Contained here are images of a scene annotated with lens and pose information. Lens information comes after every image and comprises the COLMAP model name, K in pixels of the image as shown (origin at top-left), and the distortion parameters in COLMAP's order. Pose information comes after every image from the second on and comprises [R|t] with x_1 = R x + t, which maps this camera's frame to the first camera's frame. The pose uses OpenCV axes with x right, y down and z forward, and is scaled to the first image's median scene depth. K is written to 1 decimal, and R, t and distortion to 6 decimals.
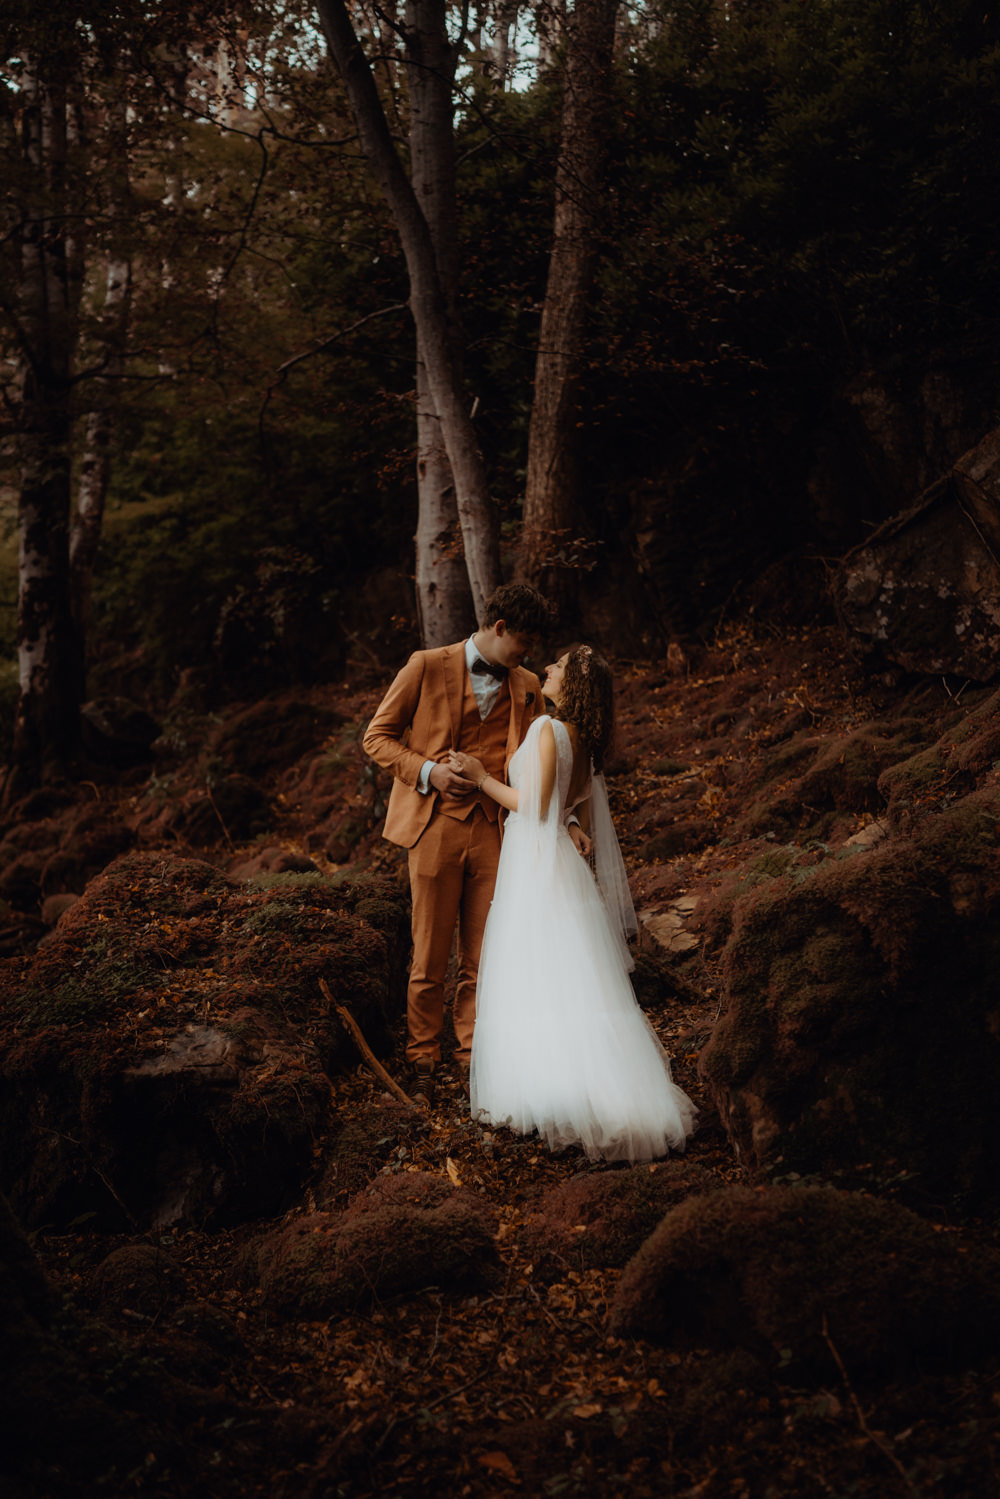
lens RADIAL K [[1527.8, 0, 500.0], [0, 1527.8, 749.5], [0, 0, 1]] dist [-0.072925, -0.020797]
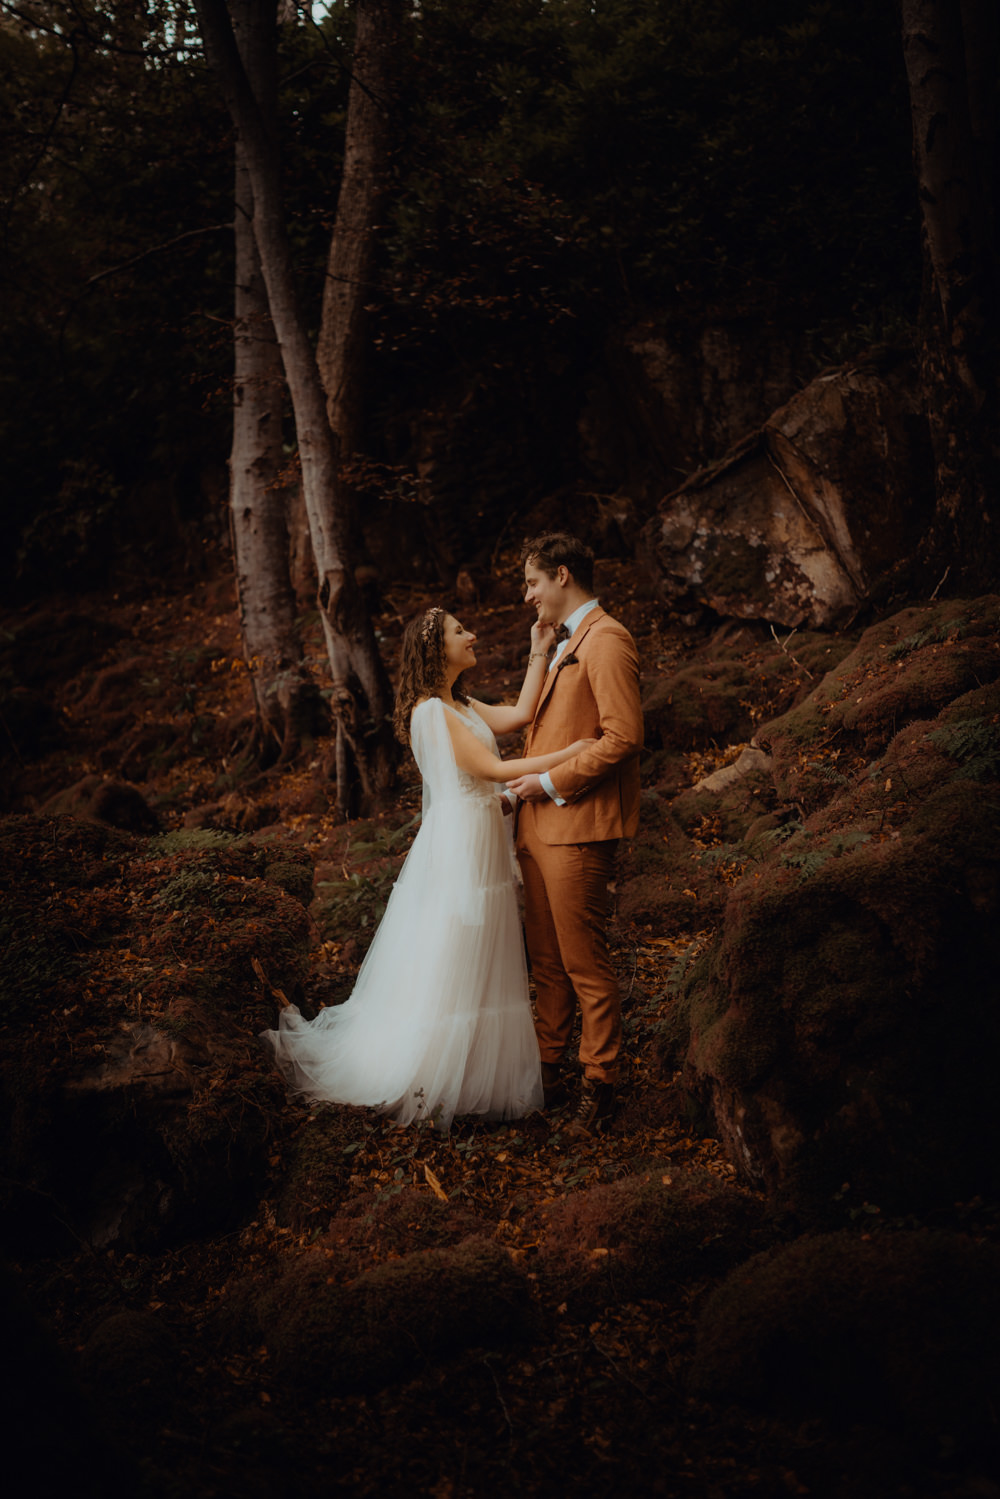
lens RADIAL K [[1404.5, 0, 501.6], [0, 1404.5, 697.0], [0, 0, 1]] dist [-0.084247, 0.062264]
pose [[0.980128, 0.018294, 0.197522, -0.074637], [-0.024606, 0.999260, 0.029548, -0.020098], [-0.196836, -0.033821, 0.979853, 0.077220]]
